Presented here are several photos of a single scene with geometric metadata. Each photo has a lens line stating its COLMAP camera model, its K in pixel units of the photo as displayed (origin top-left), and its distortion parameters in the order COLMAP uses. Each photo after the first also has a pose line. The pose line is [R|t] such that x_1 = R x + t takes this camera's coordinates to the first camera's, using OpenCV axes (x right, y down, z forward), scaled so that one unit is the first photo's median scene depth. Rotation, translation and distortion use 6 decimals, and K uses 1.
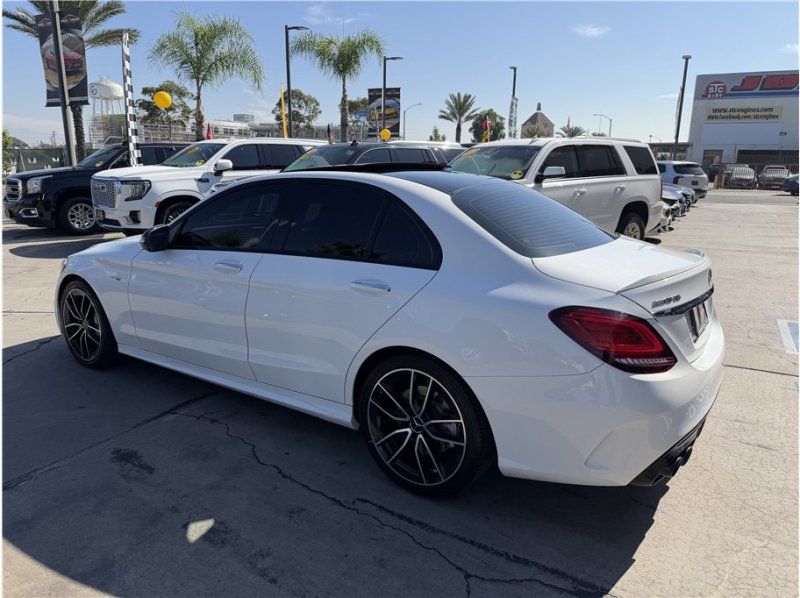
lens RADIAL K [[561.2, 0, 404.3], [0, 561.2, 295.4], [0, 0, 1]] dist [0.018048, -0.028725]
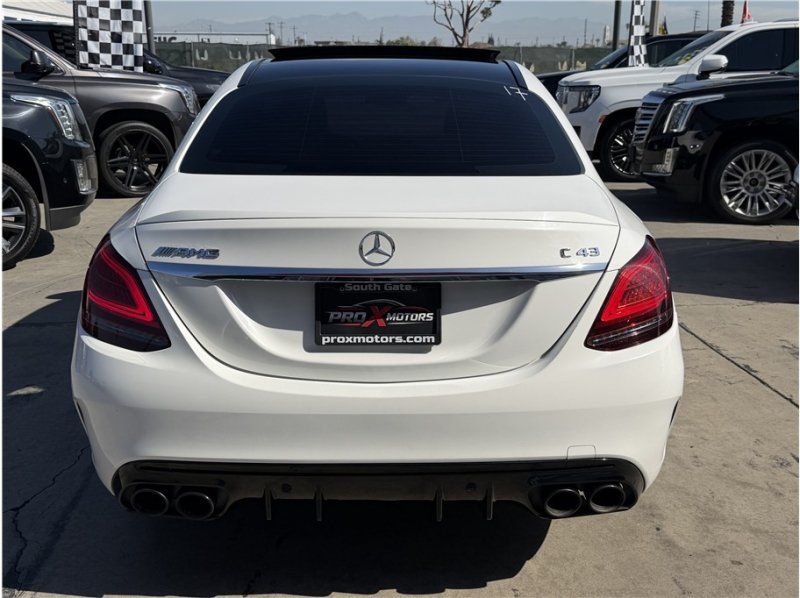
lens RADIAL K [[817.0, 0, 405.9], [0, 817.0, 309.6], [0, 0, 1]] dist [0.038444, 0.000000]
pose [[0.580812, 0.220590, -0.783580, 0.296006], [-0.177311, 0.973754, 0.142699, -0.022772], [0.794492, 0.056056, 0.604681, 0.139856]]
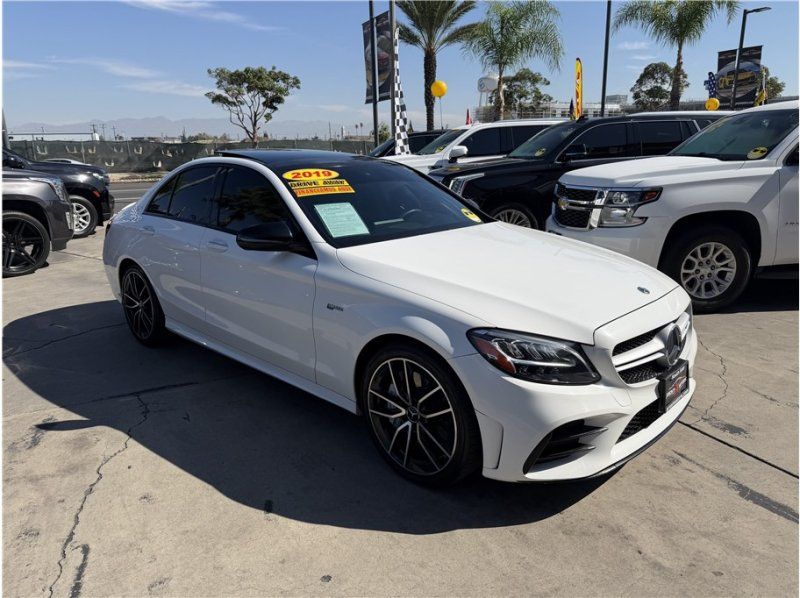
lens RADIAL K [[561.2, 0, 404.6], [0, 561.2, 296.8], [0, 0, 1]] dist [0.018048, -0.028725]
pose [[0.814039, 0.119524, -0.568379, 0.190441], [-0.102700, 0.992798, 0.061687, -0.029704], [0.571658, 0.008157, 0.820451, 0.143655]]
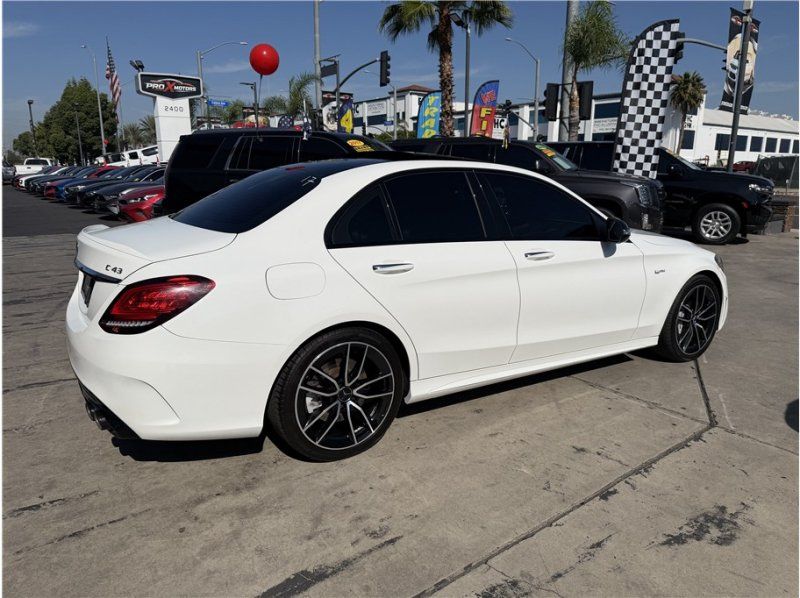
lens RADIAL K [[561.2, 0, 403.6], [0, 561.2, 304.6], [0, 0, 1]] dist [0.018048, -0.028725]
pose [[-0.384453, 0.201368, -0.900914, 0.325430], [-0.219339, 0.928046, 0.301032, -0.098835], [0.896708, 0.313339, -0.312623, 0.484810]]
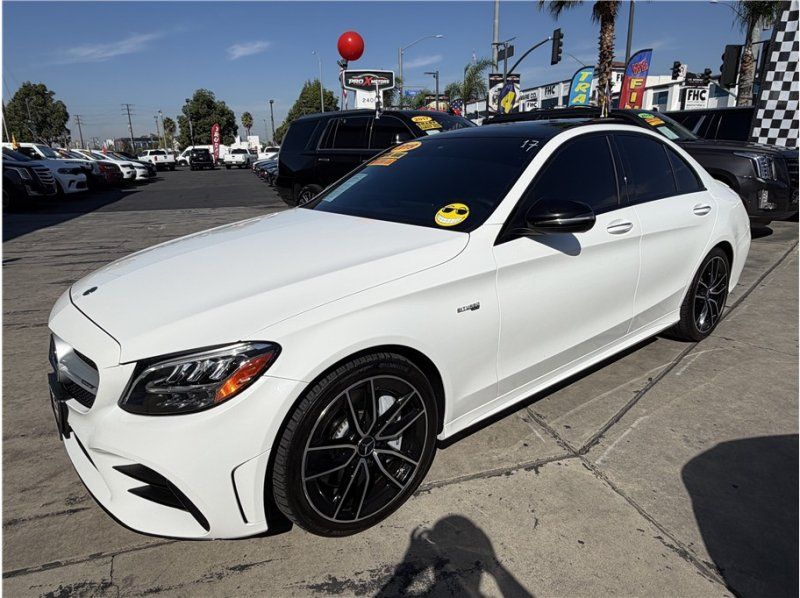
lens RADIAL K [[512.4, 0, 399.9], [0, 512.4, 298.5], [0, 0, 1]] dist [-0.004141, -0.000157]
pose [[-0.689609, 0.200699, -0.695815, 0.187694], [-0.152108, 0.899253, 0.410130, -0.122420], [0.708027, 0.388668, -0.589605, 0.613278]]
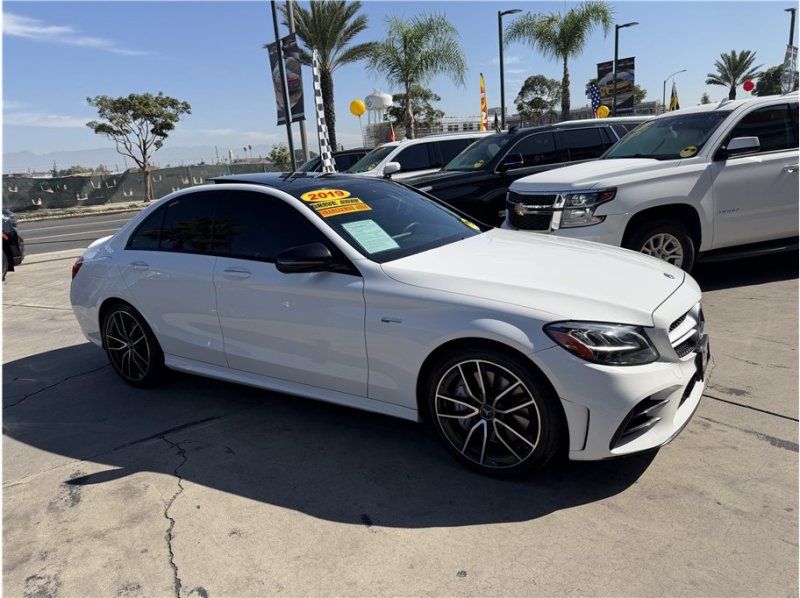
lens RADIAL K [[562.3, 0, 404.2], [0, 562.3, 300.9], [0, 0, 1]] dist [0.015285, -0.026032]
pose [[0.903363, 0.022212, -0.428302, 0.134678], [-0.010708, 0.999515, 0.029250, -0.022243], [0.428744, -0.021838, 0.903162, 0.097692]]
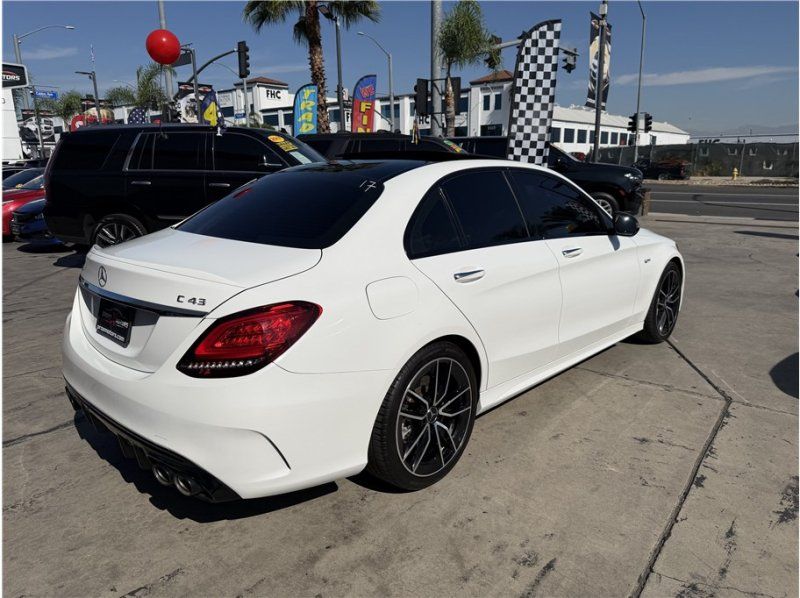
lens RADIAL K [[561.2, 0, 398.1], [0, 561.2, 305.1], [0, 0, 1]] dist [0.018048, -0.028725]
pose [[-0.147187, 0.231710, -0.961585, 0.333588], [-0.215263, 0.941367, 0.259788, -0.079556], [0.965400, 0.245231, -0.088678, 0.385095]]
